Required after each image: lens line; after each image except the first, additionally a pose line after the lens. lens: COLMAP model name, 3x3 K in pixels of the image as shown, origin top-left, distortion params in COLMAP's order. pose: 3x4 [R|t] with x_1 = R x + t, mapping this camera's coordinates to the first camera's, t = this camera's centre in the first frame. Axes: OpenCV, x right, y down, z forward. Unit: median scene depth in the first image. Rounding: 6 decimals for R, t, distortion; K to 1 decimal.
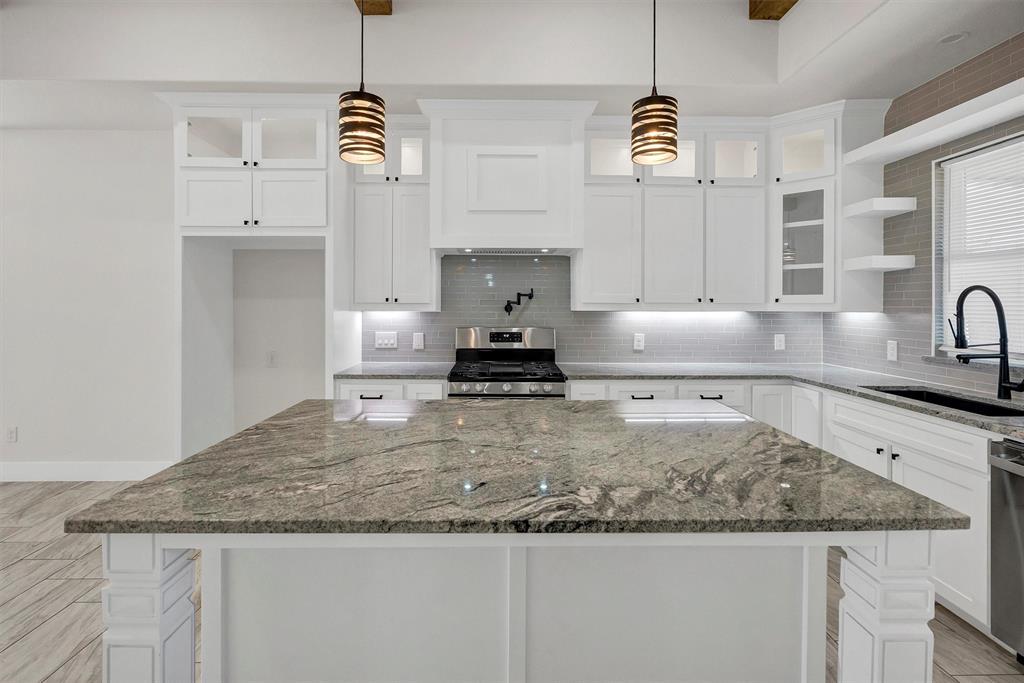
lens RADIAL K [[475.8, 0, 515.1], [0, 475.8, 309.1], [0, 0, 1]] dist [-0.002107, 0.000350]
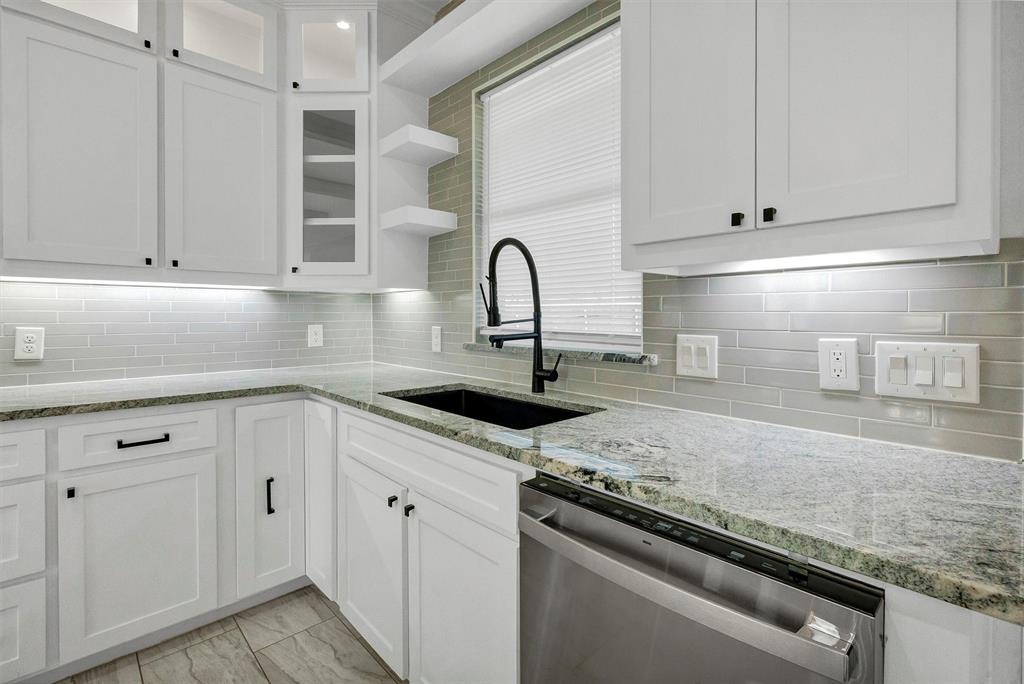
lens RADIAL K [[475.8, 0, 506.4], [0, 475.8, 312.4], [0, 0, 1]] dist [-0.002107, 0.000350]
pose [[0.745409, 0.002065, 0.666604, 0.366867], [0.003770, 0.999966, -0.007314, 0.050722], [-0.666597, 0.007965, 0.745376, 0.352432]]
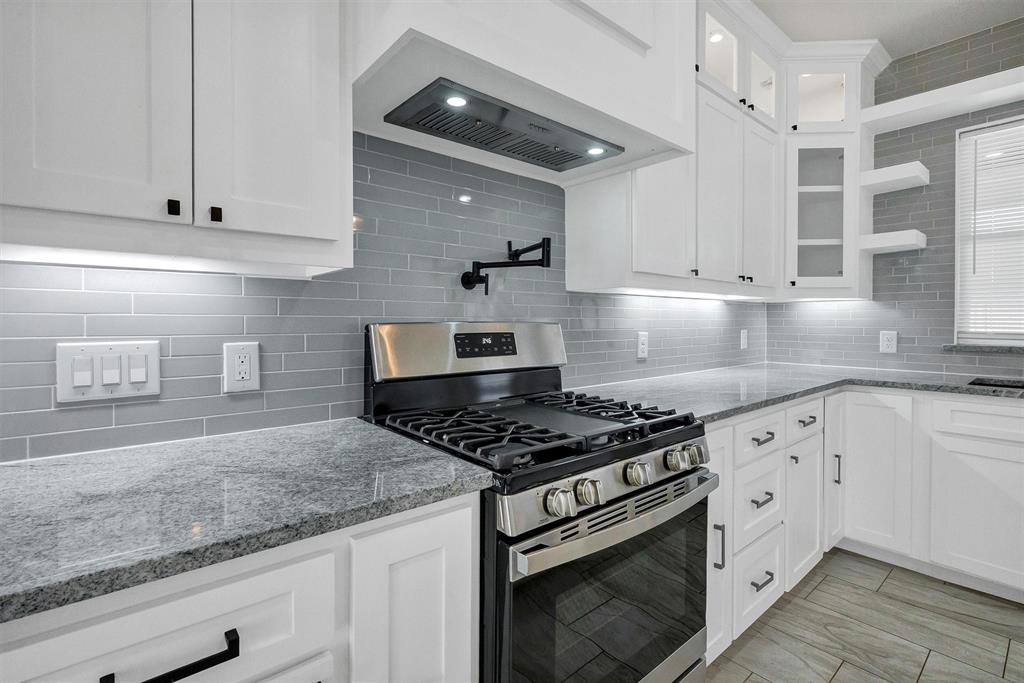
lens RADIAL K [[475.8, 0, 517.0], [0, 475.8, 323.1], [0, 0, 1]] dist [-0.002107, 0.000350]
pose [[0.768538, -0.005878, 0.639777, -0.321161], [0.006727, 0.999977, 0.001106, 0.046628], [-0.639769, 0.003453, 0.768560, 0.765144]]
